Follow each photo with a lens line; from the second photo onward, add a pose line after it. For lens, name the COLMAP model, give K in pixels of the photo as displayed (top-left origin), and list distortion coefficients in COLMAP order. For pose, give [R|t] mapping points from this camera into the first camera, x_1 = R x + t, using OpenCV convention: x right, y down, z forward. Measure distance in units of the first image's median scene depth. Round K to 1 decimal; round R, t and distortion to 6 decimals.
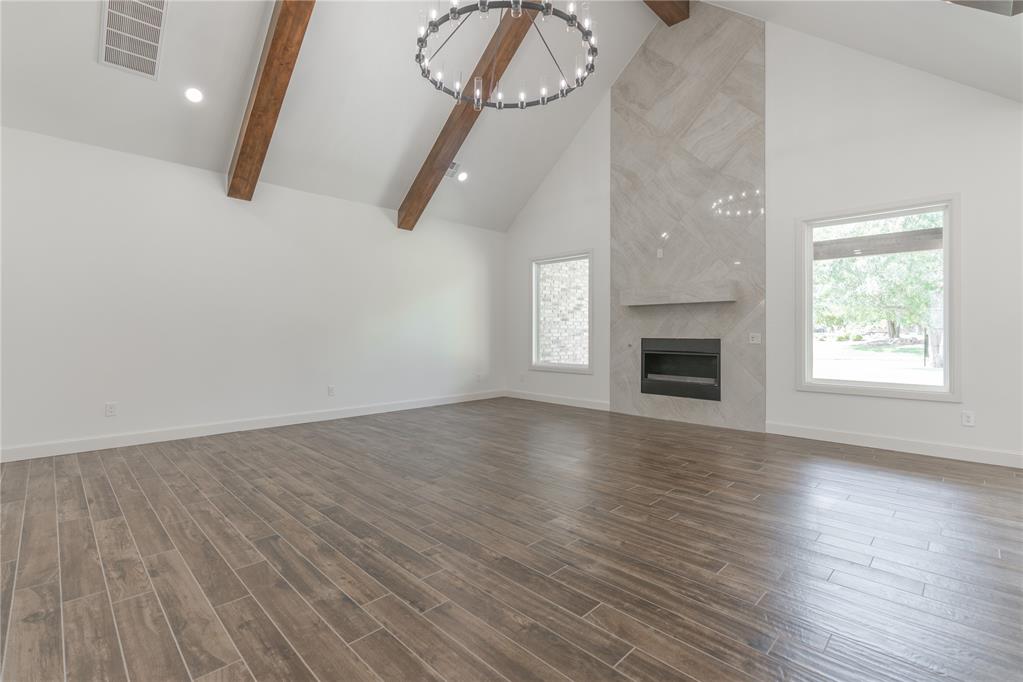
lens RADIAL K [[463.9, 0, 512.0], [0, 463.9, 324.3], [0, 0, 1]] dist [-0.002654, 0.000240]
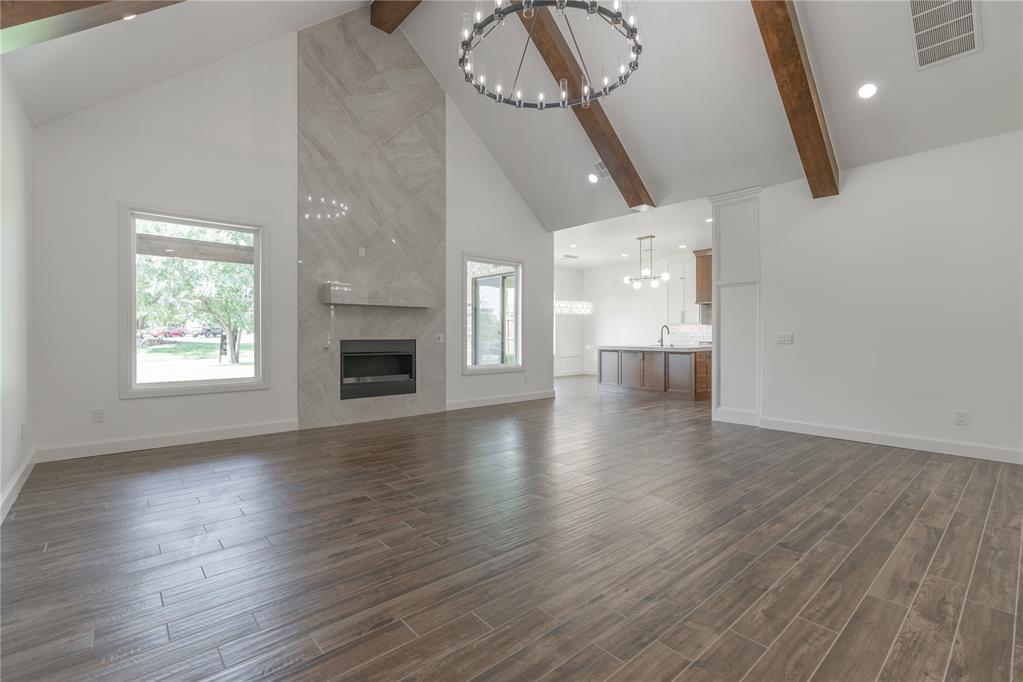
lens RADIAL K [[461.5, 0, 511.4], [0, 461.5, 333.5], [0, 0, 1]] dist [-0.000597, 0.000104]
pose [[0.065245, 0.000793, 0.997869, -1.128725], [-0.019662, 0.999807, 0.000491, 0.018840], [-0.997676, -0.019652, 0.065248, 1.125829]]
